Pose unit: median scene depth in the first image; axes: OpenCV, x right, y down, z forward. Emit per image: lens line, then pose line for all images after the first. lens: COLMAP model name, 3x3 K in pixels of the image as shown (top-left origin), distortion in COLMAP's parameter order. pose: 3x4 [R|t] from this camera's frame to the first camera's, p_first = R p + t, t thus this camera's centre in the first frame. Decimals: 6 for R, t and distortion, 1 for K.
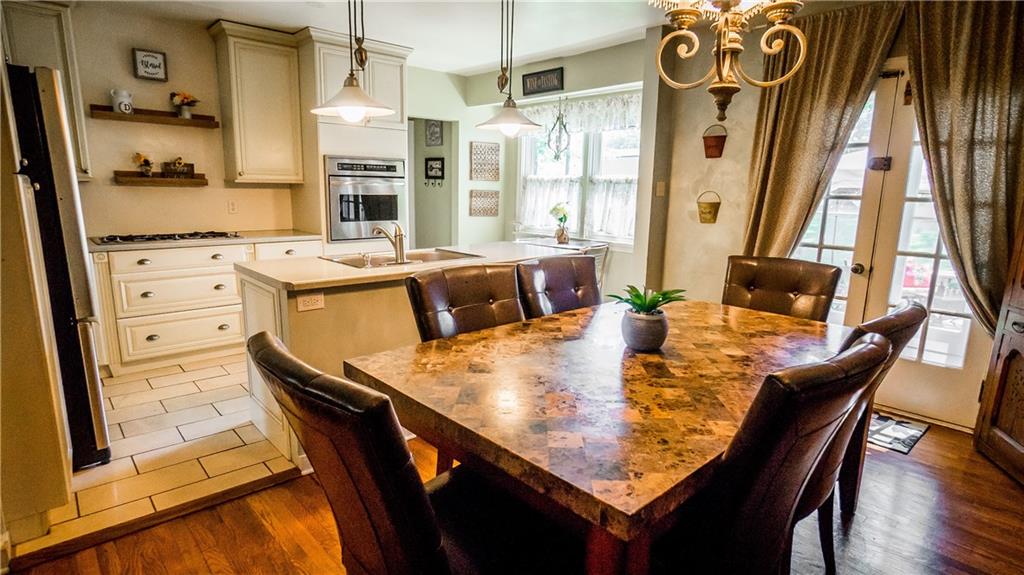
lens RADIAL K [[537.3, 0, 511.1], [0, 537.3, 291.8], [0, 0, 1]] dist [-0.027714, 0.010884]
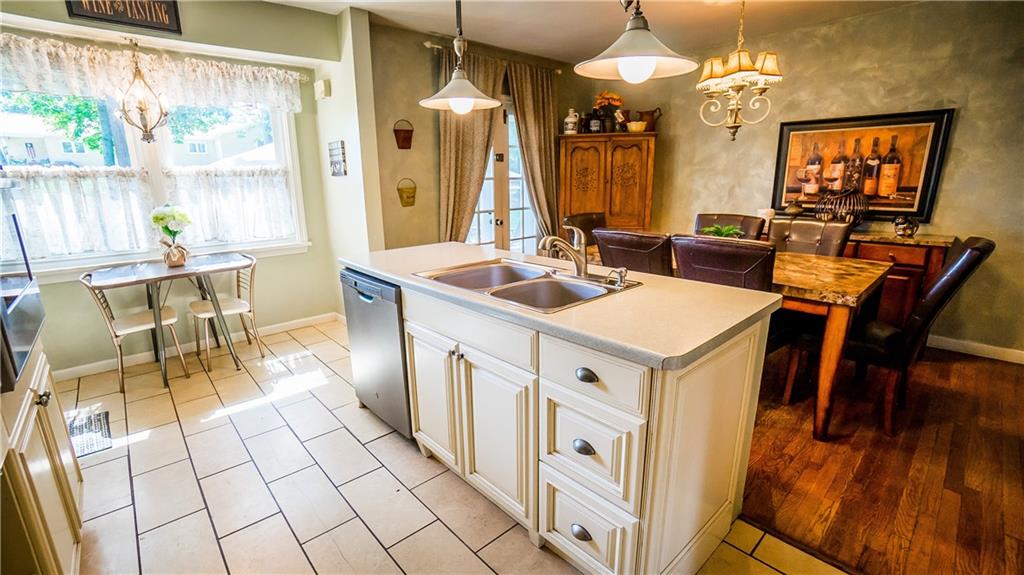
lens RADIAL K [[449.5, 0, 511.6], [0, 449.5, 284.8], [0, 0, 1]] dist [-0.047467, 0.016503]
pose [[0.000276, -0.253296, 0.967389, -0.625632], [0.210204, 0.945790, 0.247580, -0.166641], [-0.977657, 0.203281, 0.053505, 0.793272]]
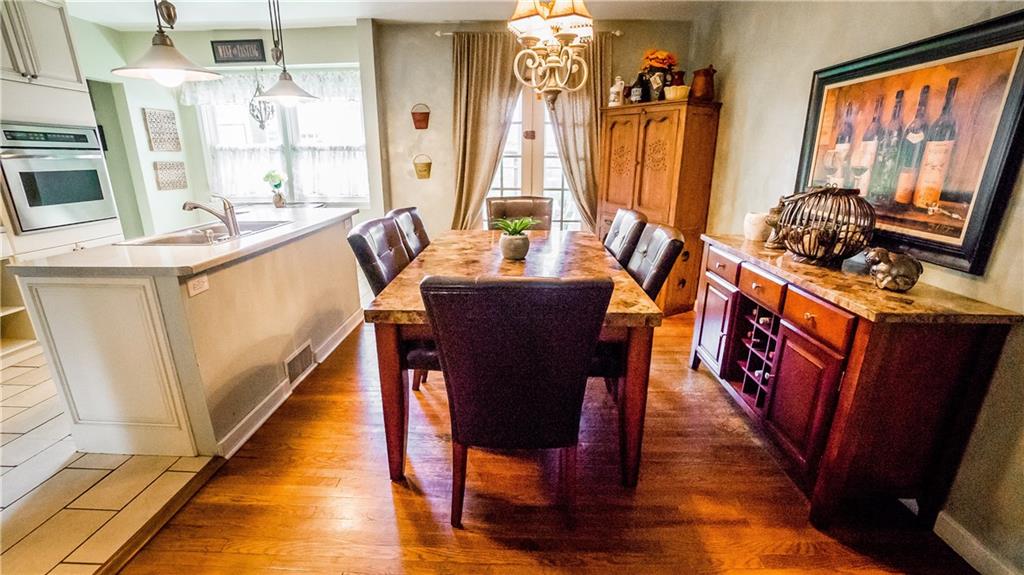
lens RADIAL K [[449.5, 0, 506.1], [0, 449.5, 291.1], [0, 0, 1]] dist [-0.047467, 0.016503]
pose [[0.700948, -0.225452, 0.676642, -0.326050], [0.149918, 0.974102, 0.169261, -0.012531], [-0.697278, -0.017202, 0.716594, 0.042025]]
